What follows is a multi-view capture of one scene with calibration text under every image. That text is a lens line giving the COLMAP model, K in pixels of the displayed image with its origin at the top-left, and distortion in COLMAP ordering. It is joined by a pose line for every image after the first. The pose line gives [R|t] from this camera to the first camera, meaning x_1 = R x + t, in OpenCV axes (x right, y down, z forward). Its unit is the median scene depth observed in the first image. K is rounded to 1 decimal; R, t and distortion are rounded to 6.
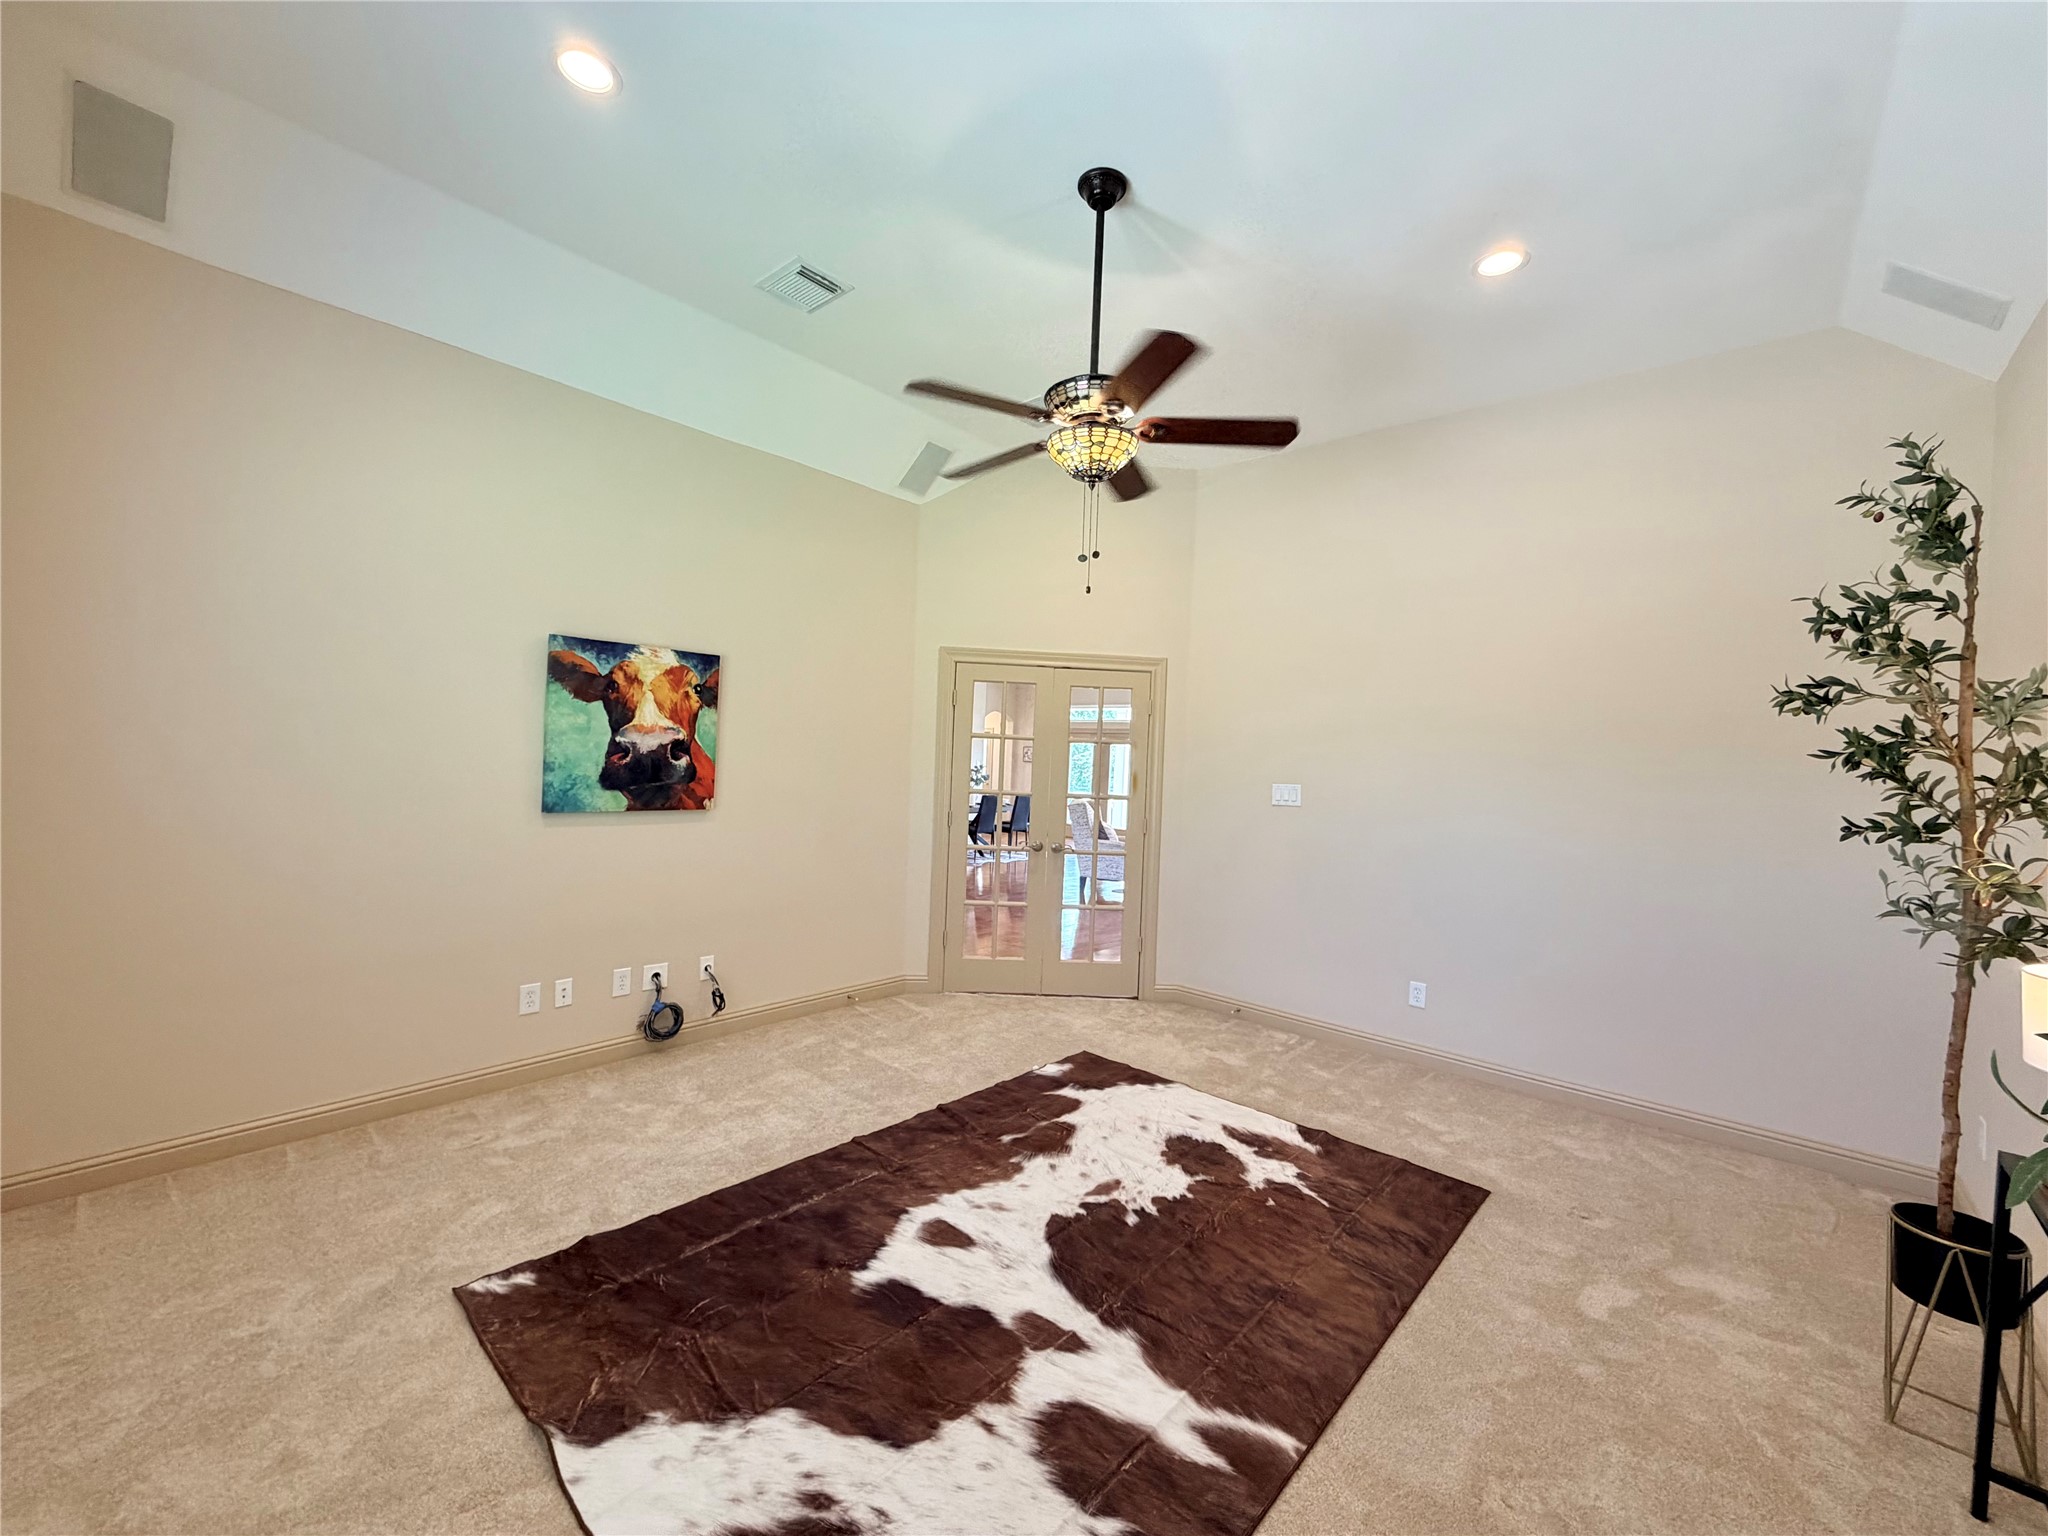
lens RADIAL K [[817.6, 0, 1021.6], [0, 817.6, 773.8], [0, 0, 1]] dist [0.004042, -0.000175]
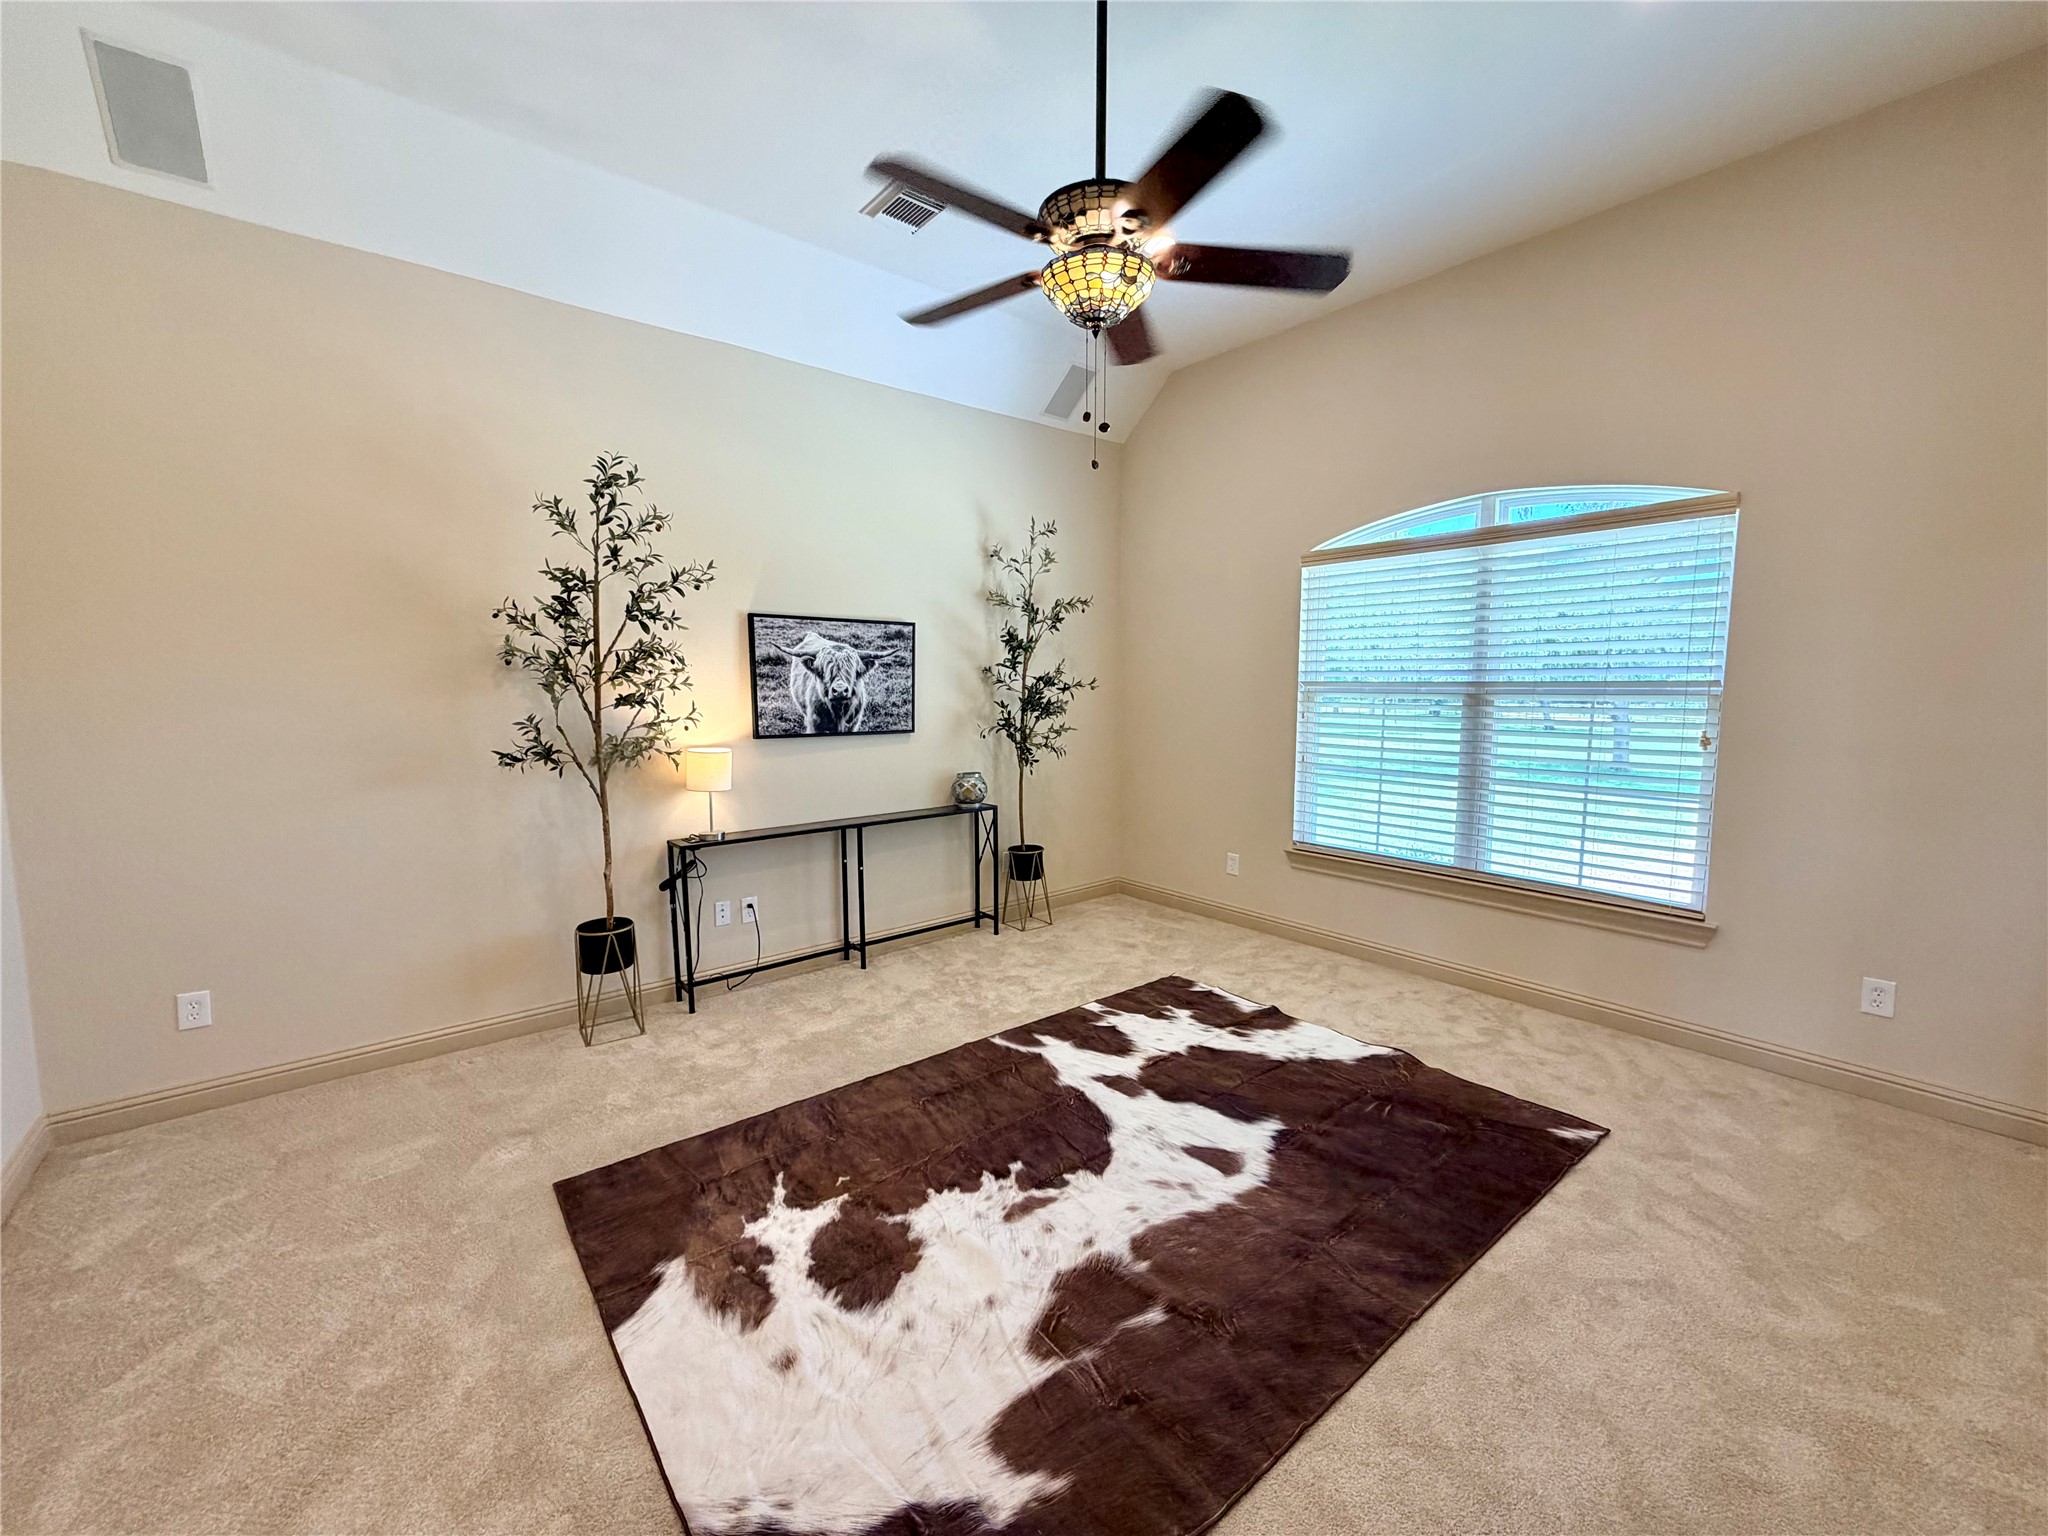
lens RADIAL K [[817.6, 0, 1022.4], [0, 817.6, 757.6], [0, 0, 1]] dist [0.004042, -0.000175]
pose [[-0.986832, -0.051825, 0.153224, 0.008918], [-0.034331, 0.992807, 0.114694, -0.023609], [-0.158066, 0.107924, -0.981513, 1.842035]]
